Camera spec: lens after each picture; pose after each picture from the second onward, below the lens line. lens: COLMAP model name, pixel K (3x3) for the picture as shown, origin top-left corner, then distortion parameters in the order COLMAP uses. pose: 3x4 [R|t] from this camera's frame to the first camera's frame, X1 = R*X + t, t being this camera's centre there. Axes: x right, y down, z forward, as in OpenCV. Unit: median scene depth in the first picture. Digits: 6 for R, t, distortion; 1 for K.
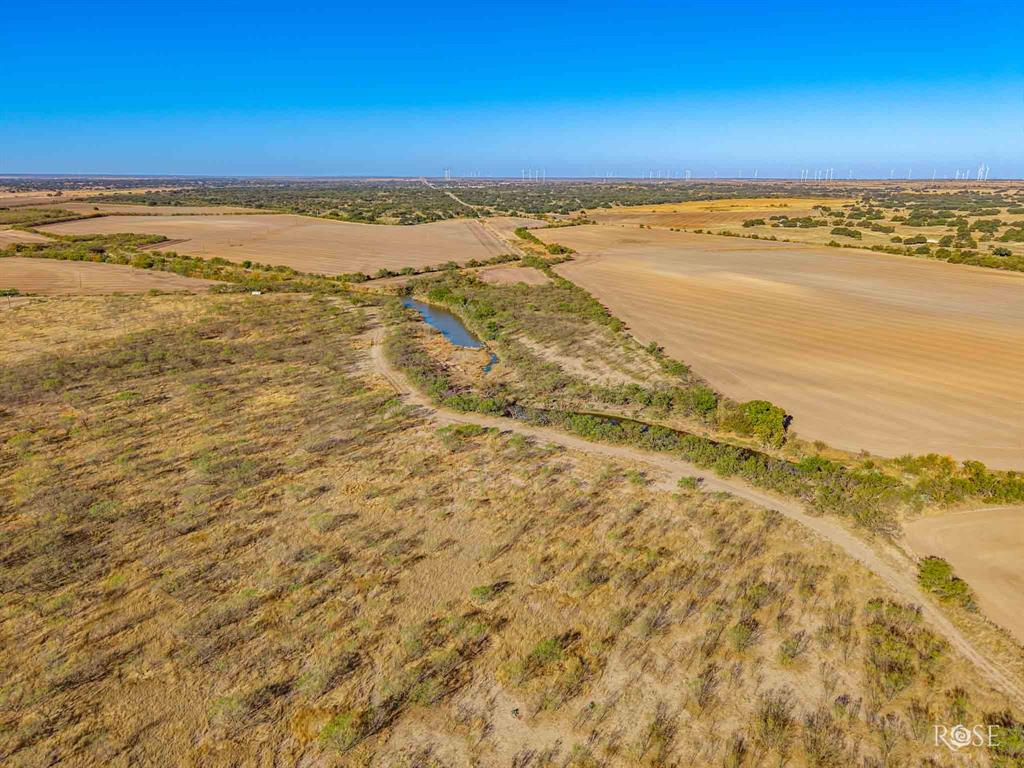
lens RADIAL K [[688.4, 0, 512.2], [0, 688.4, 382.4], [0, 0, 1]] dist [0.030593, -0.029020]
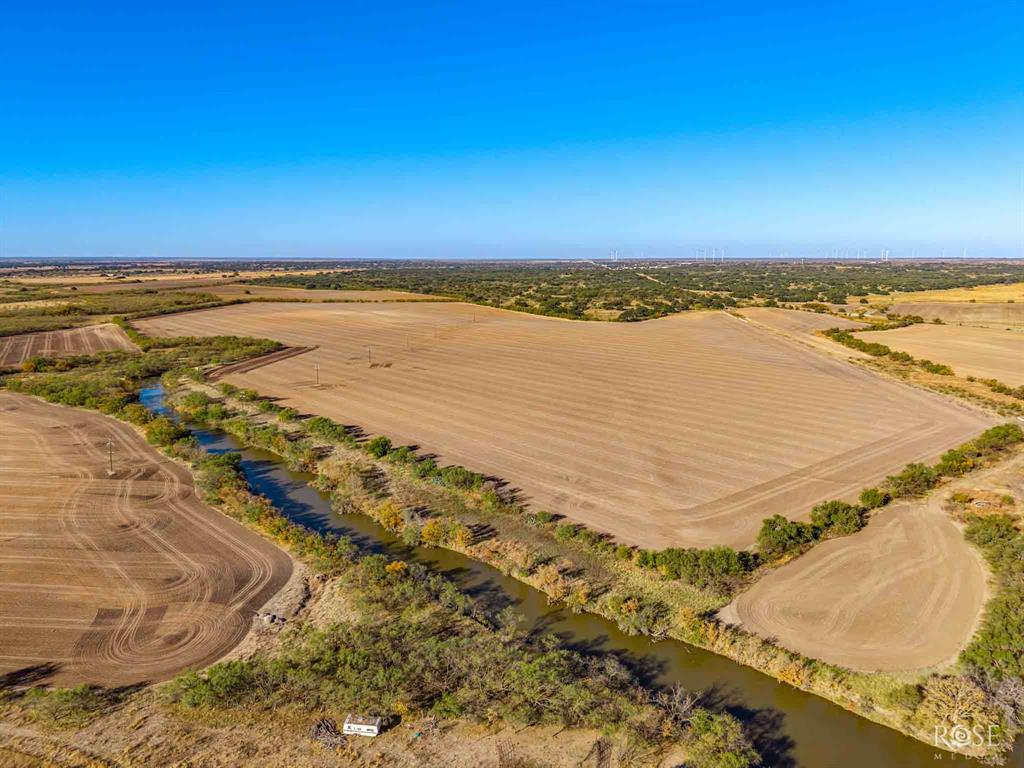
lens RADIAL K [[688.4, 0, 513.3], [0, 688.4, 386.1], [0, 0, 1]] dist [0.030593, -0.029020]
pose [[0.975530, 0.037783, -0.216597, -0.091062], [-0.060652, 0.993144, -0.099929, -0.071994], [0.211337, 0.110621, 0.971133, 0.258681]]
